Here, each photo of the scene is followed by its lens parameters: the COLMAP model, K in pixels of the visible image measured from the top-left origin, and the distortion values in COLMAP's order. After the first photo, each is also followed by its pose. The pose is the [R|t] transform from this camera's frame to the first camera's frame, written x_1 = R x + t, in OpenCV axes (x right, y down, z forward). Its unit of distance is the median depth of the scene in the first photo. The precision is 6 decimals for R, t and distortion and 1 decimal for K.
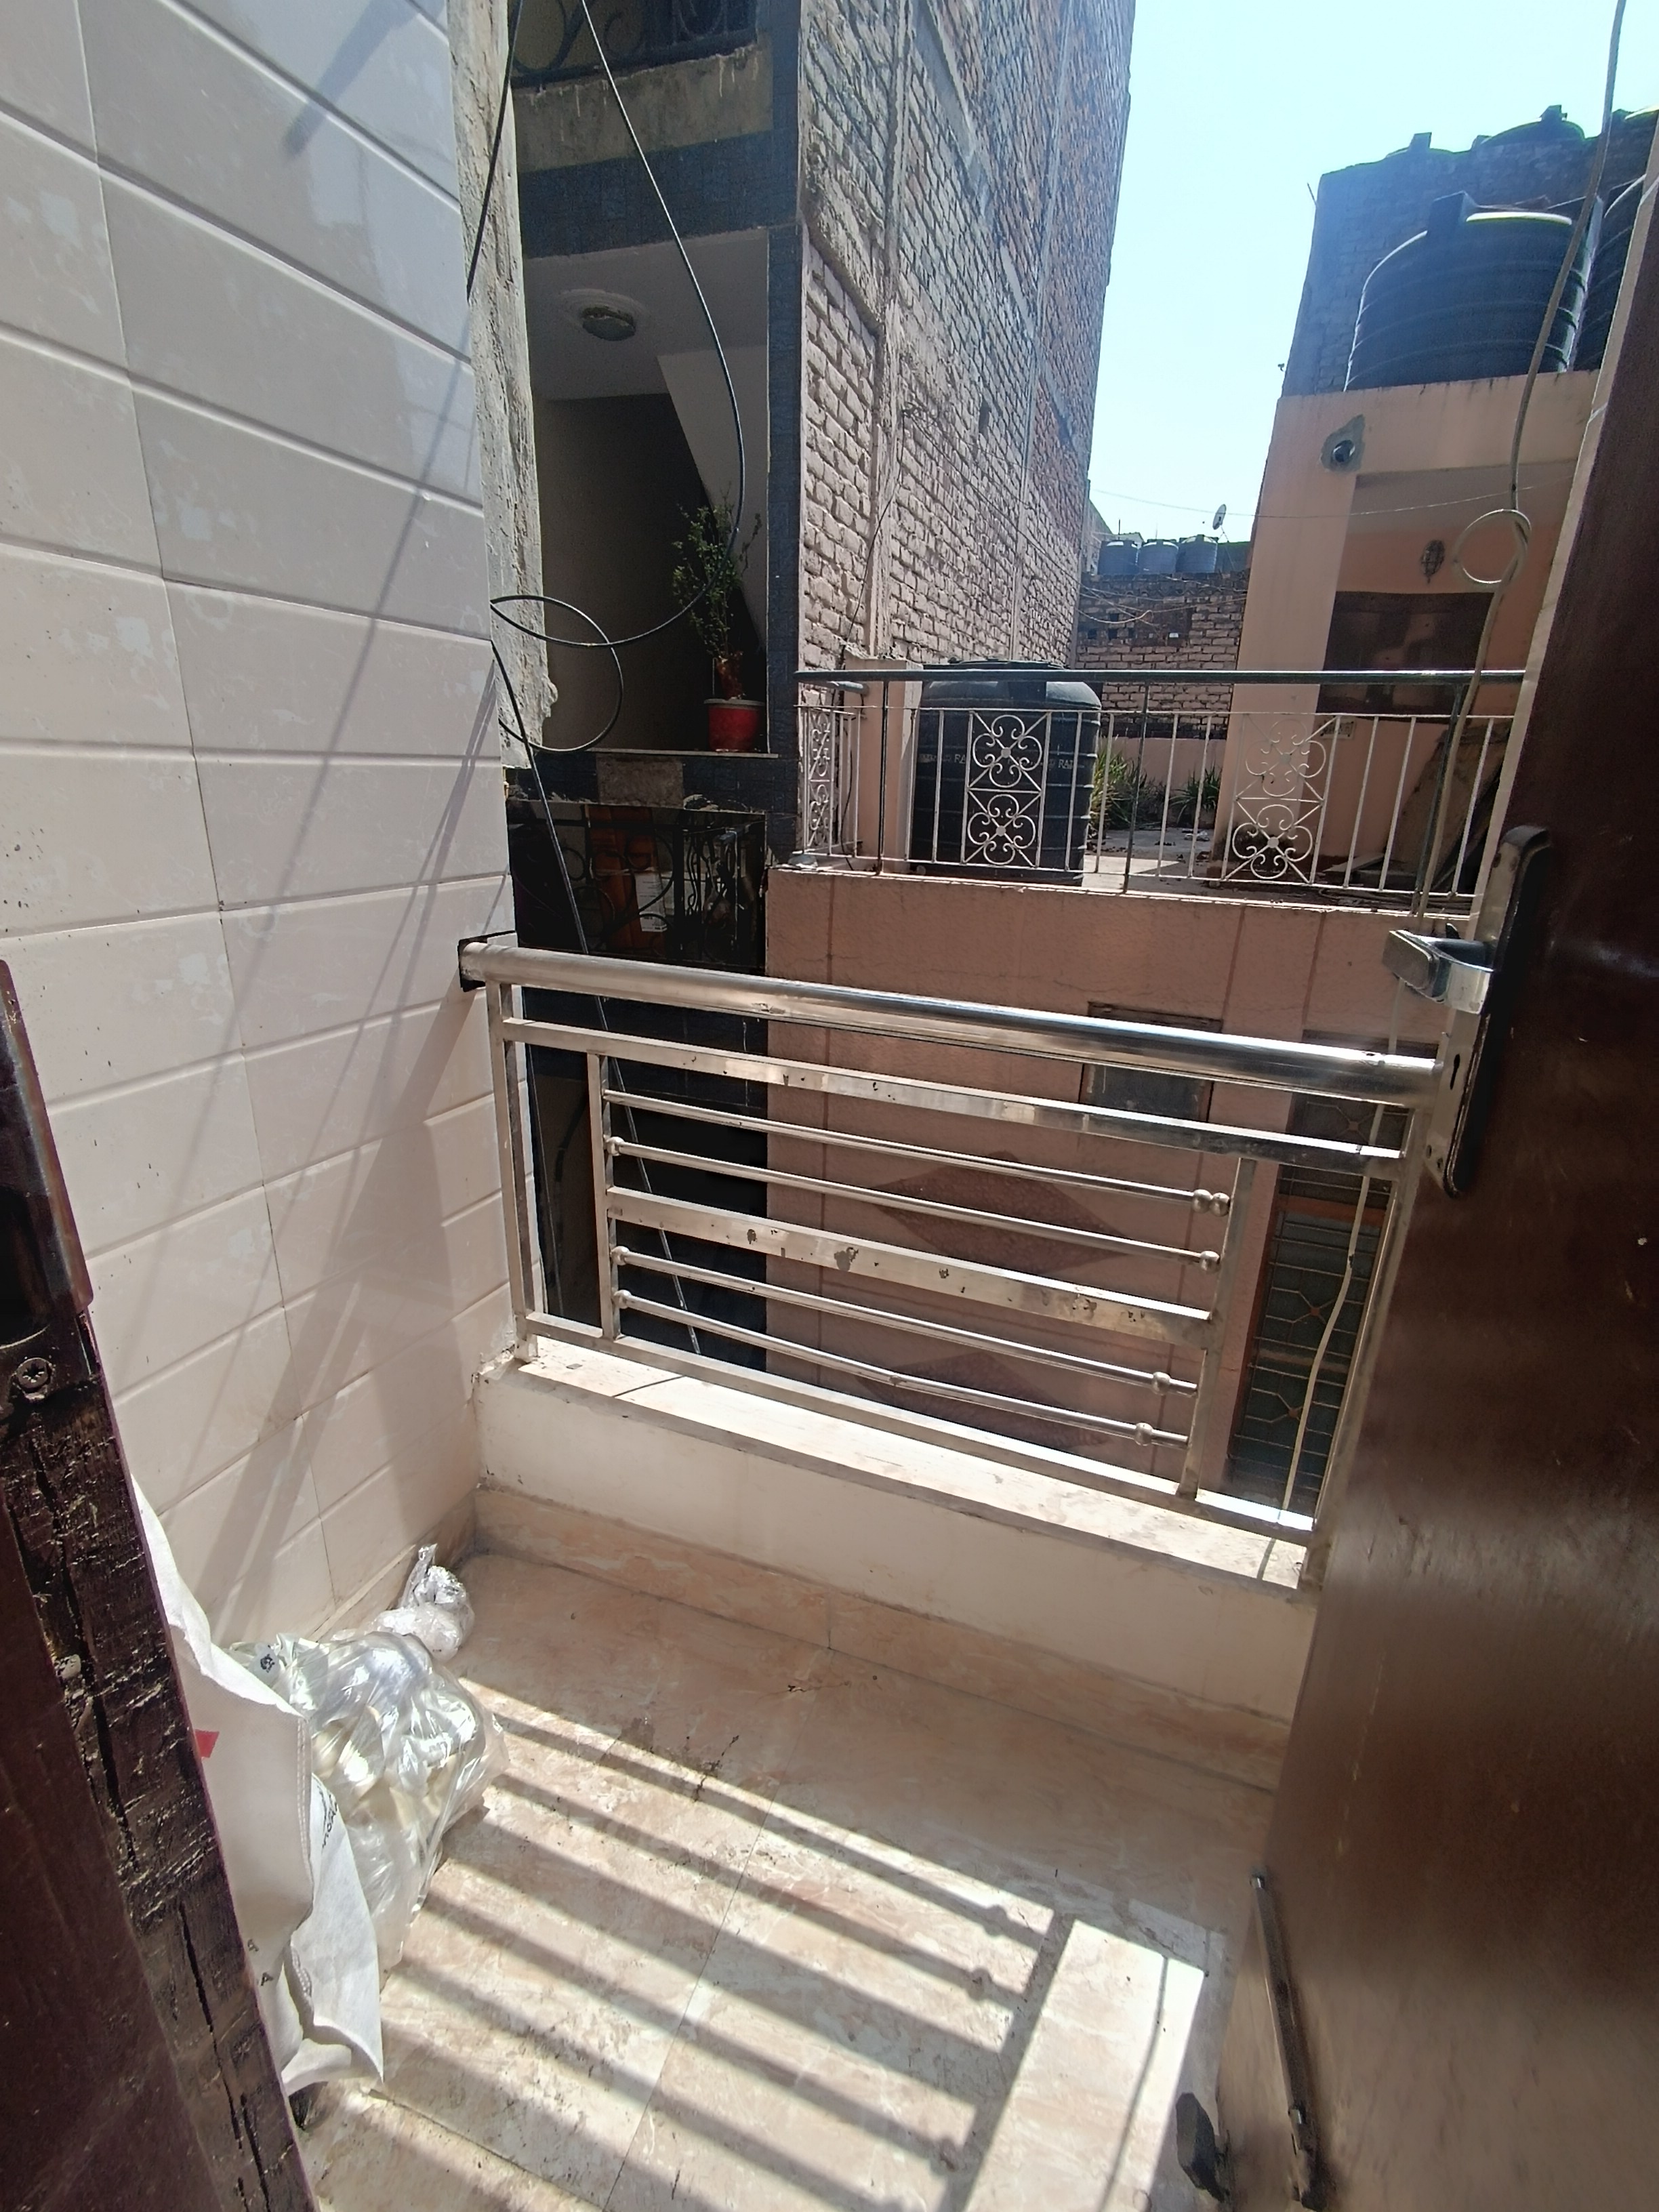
lens RADIAL K [[1001.8, 0, 830.8], [0, 1001.8, 1107.6], [0, 0, 1]] dist [0.000132, 0.000146]
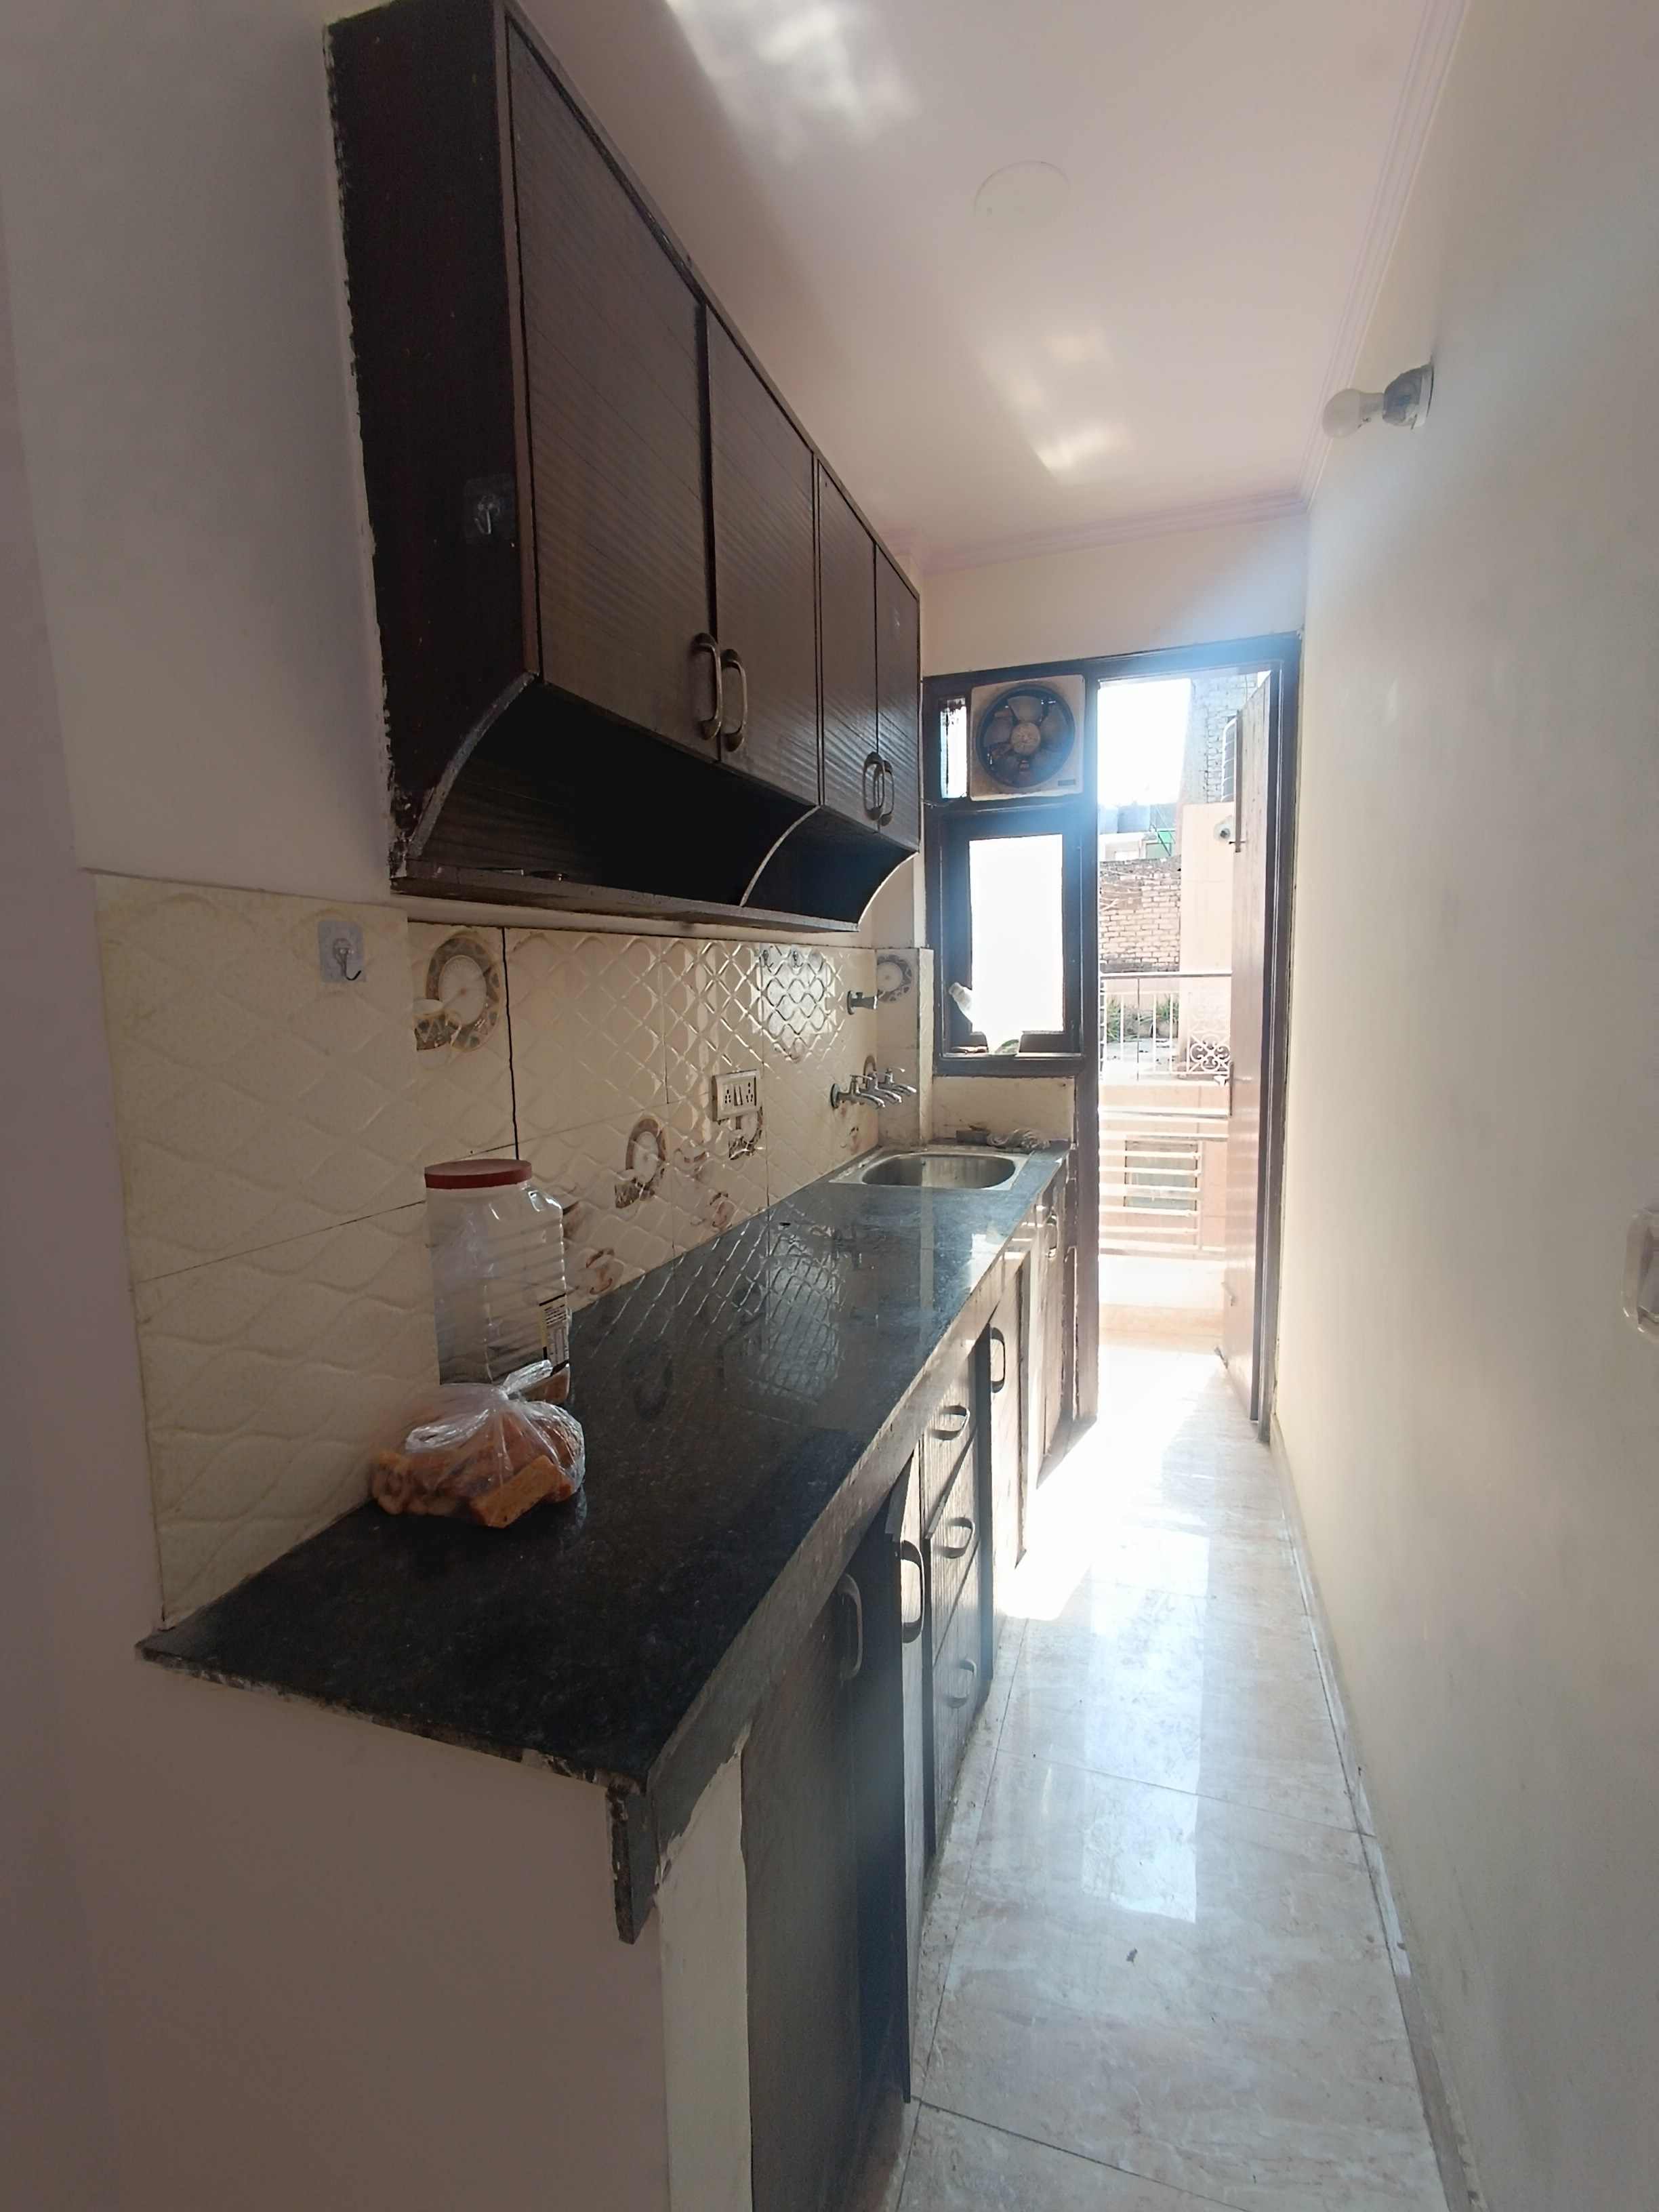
lens RADIAL K [[1001.8, 0, 832.4], [0, 1001.8, 1107.7], [0, 0, 1]] dist [0.000132, 0.000146]
pose [[0.998910, -0.032837, 0.033166, -0.320987], [0.038415, 0.982046, -0.184687, 0.156216], [-0.026506, 0.185760, 0.982238, -0.773642]]
